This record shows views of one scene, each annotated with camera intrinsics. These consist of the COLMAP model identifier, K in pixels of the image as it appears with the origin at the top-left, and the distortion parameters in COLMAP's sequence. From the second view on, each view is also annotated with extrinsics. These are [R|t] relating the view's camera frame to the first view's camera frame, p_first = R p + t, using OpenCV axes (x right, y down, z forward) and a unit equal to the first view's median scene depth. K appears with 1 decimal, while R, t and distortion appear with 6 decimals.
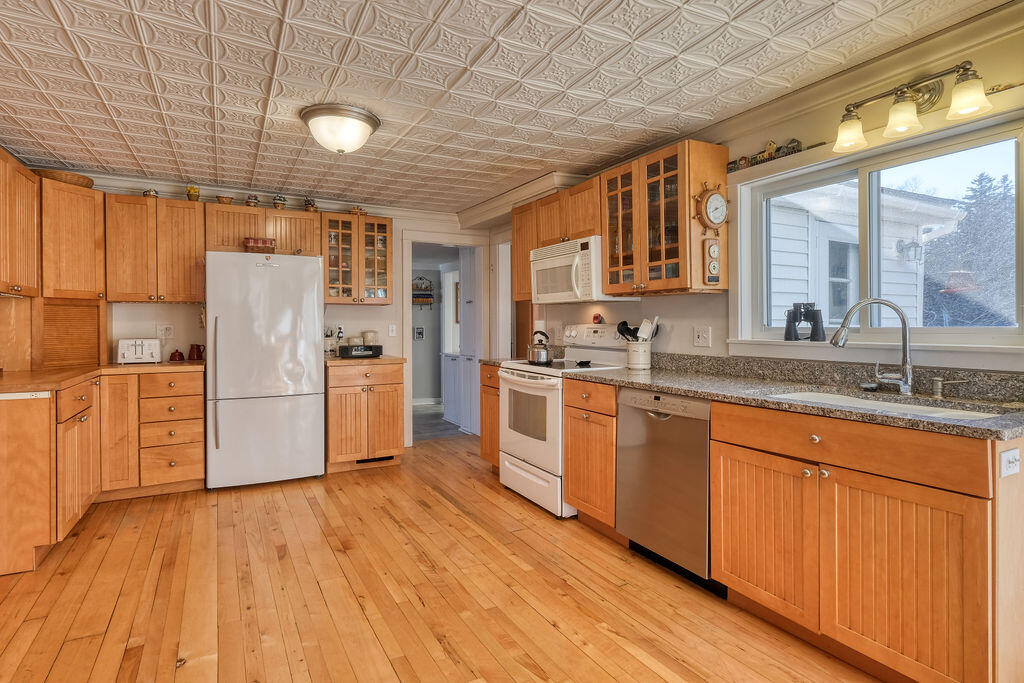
lens RADIAL K [[513.5, 0, 506.9], [0, 513.5, 326.6], [0, 0, 1]] dist [0.009503, -0.001037]
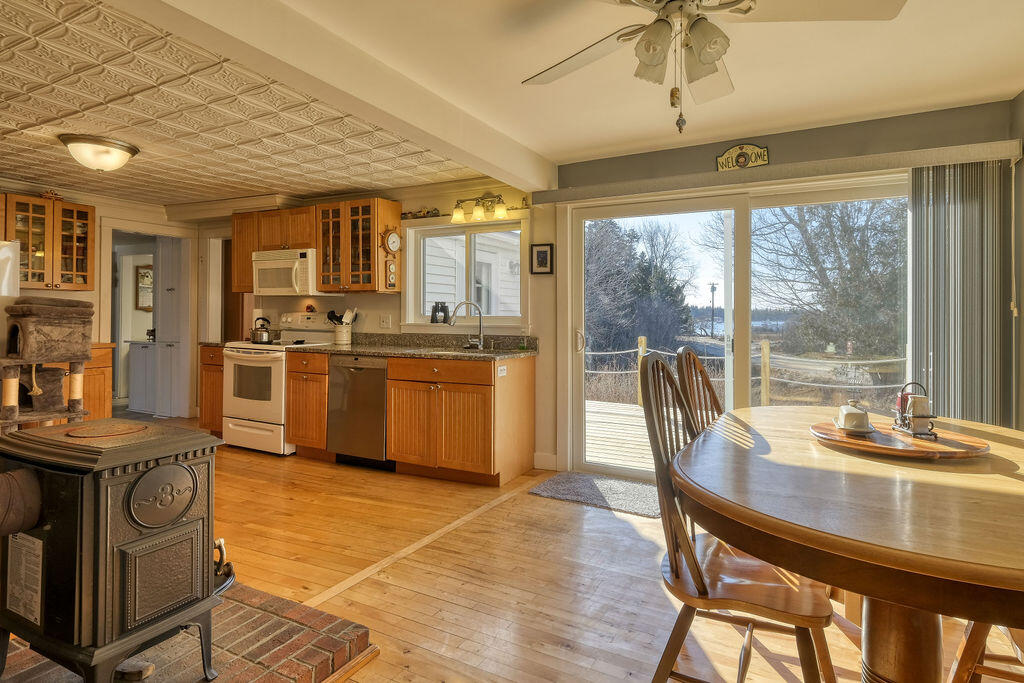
lens RADIAL K [[492.7, 0, 512.6], [0, 492.7, 312.8], [0, 0, 1]] dist [0.008694, -0.003602]
pose [[0.825611, 0.010920, 0.564134, -0.140318], [-0.008134, 0.999939, -0.007451, 0.001721], [-0.564181, 0.001563, 0.825649, -0.437949]]
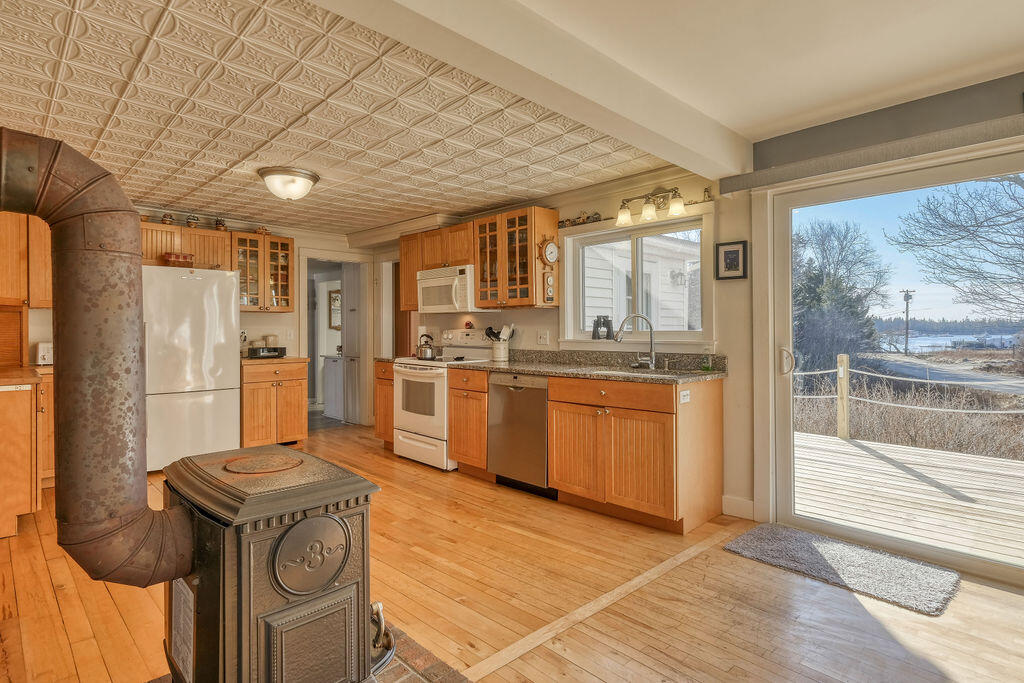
lens RADIAL K [[492.7, 0, 494.8], [0, 492.7, 330.6], [0, 0, 1]] dist [0.008694, -0.003602]
pose [[0.964771, -0.000390, 0.263089, -0.119728], [0.001055, 0.999997, -0.002386, 0.003139], [-0.263087, 0.002579, 0.964769, -0.312545]]
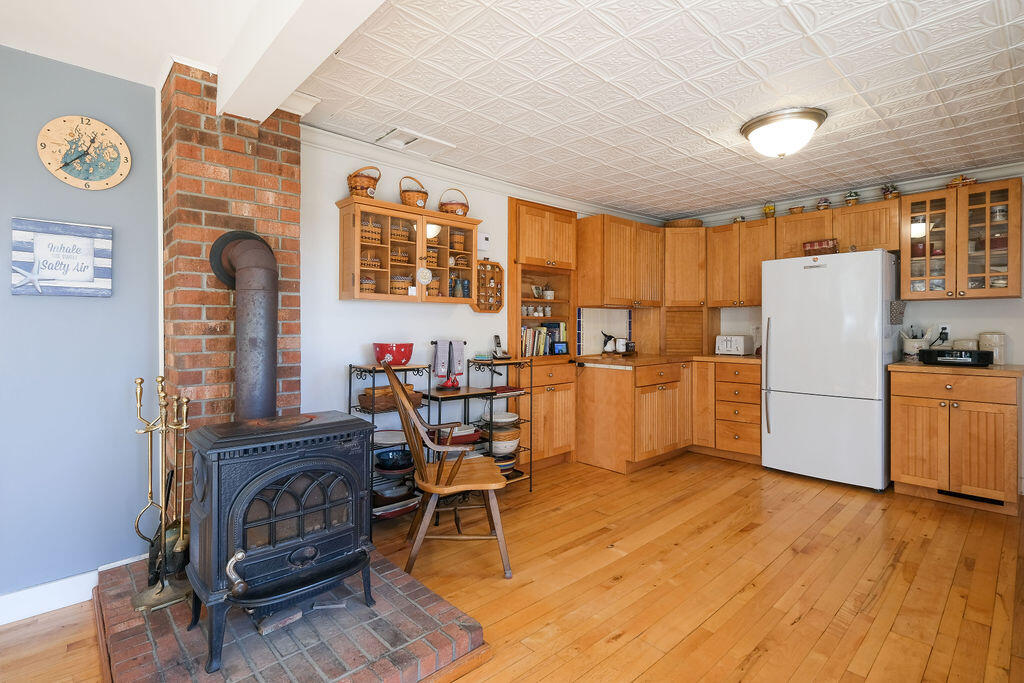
lens RADIAL K [[494.2, 0, 514.7], [0, 494.2, 327.5], [0, 0, 1]] dist [-0.003262, 0.000871]
pose [[0.269988, 0.004736, -0.962852, 0.398487], [-0.000805, 0.999989, 0.004693, -0.002280], [0.962863, -0.000491, 0.269989, 0.190234]]
